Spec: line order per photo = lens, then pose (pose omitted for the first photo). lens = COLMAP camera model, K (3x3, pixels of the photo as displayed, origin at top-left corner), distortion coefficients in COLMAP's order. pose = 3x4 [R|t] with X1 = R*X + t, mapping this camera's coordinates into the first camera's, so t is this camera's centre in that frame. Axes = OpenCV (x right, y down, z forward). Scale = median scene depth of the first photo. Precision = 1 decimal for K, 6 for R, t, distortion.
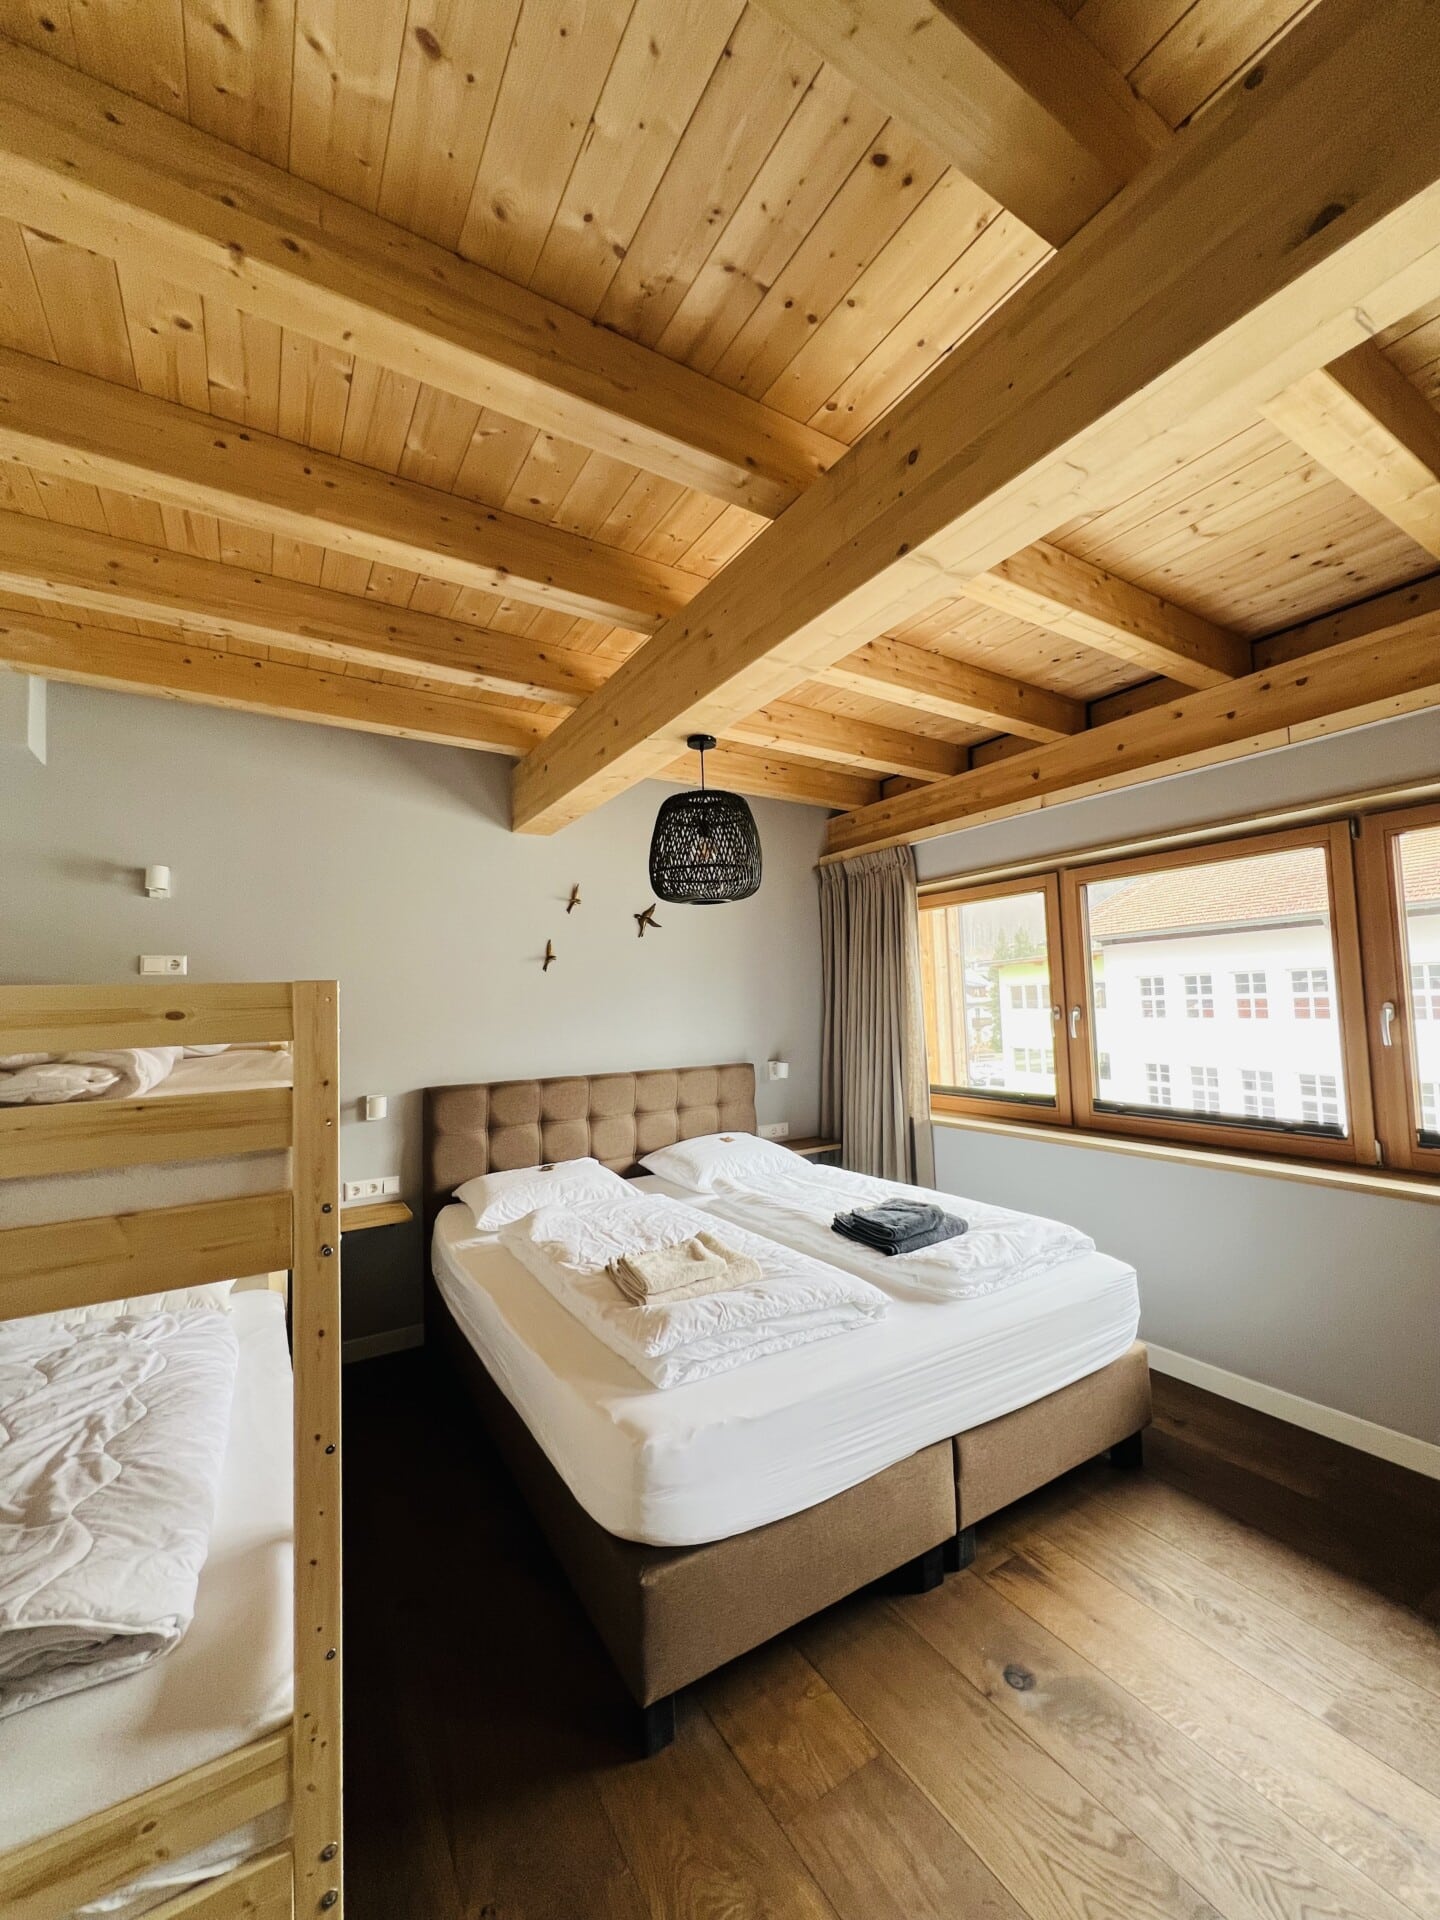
lens RADIAL K [[768.3, 0, 720.0], [0, 768.3, 960.0], [0, 0, 1]] dist [-0.003579, 0.000095]
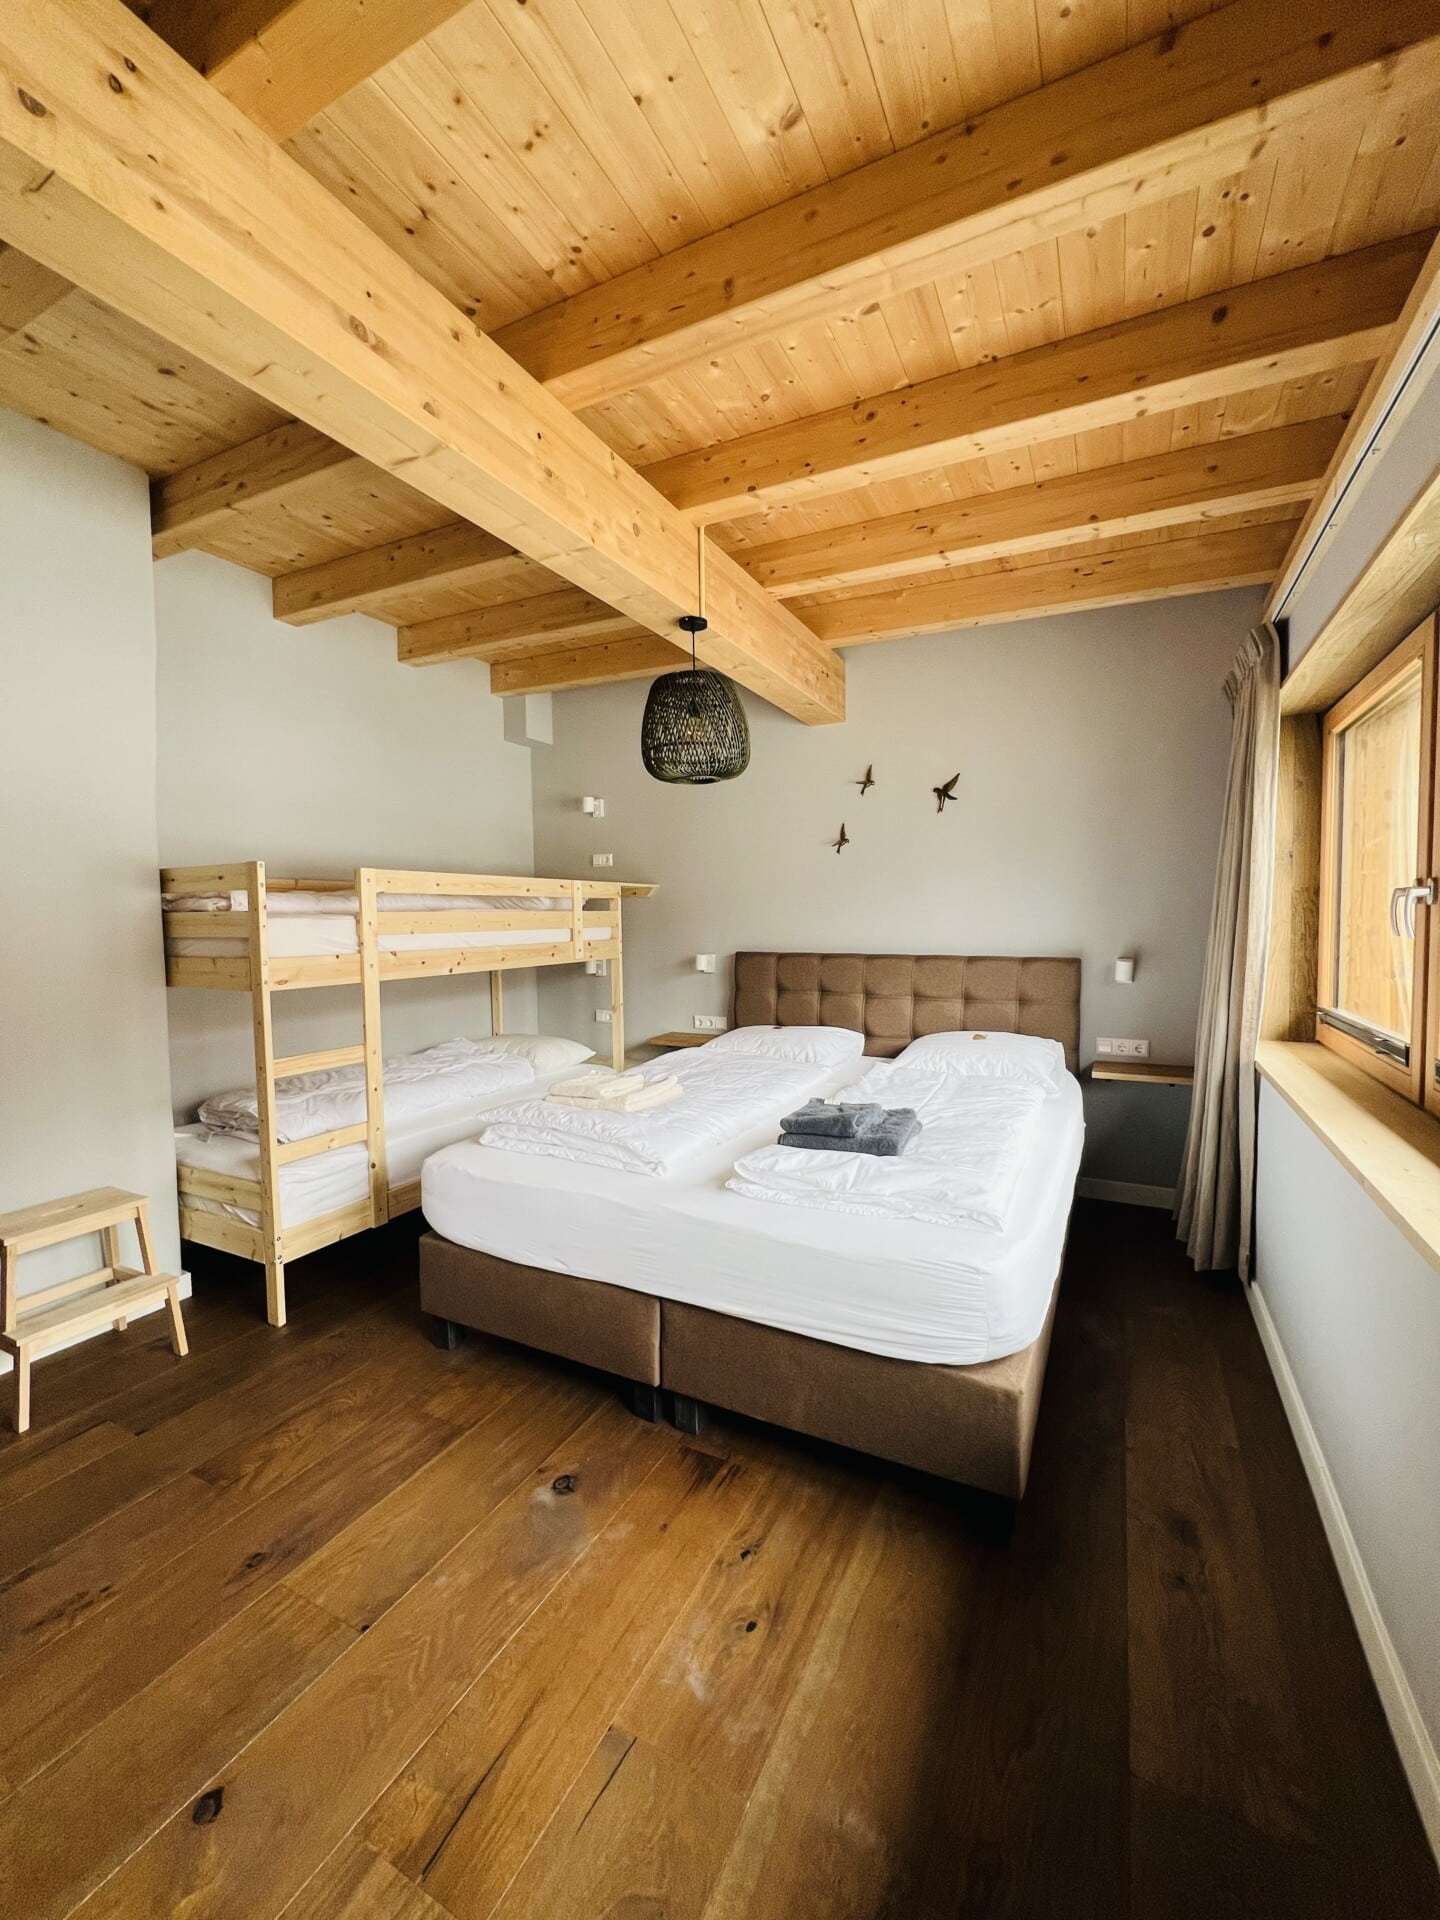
lens RADIAL K [[764.1, 0, 720.0], [0, 764.1, 960.0], [0, 0, 1]] dist [0.002882, 0.000423]
pose [[0.517311, 0.076212, -0.852397, 0.676925], [0.041164, 0.992658, 0.113734, 0.038073], [0.854807, -0.093924, 0.510376, 0.342292]]
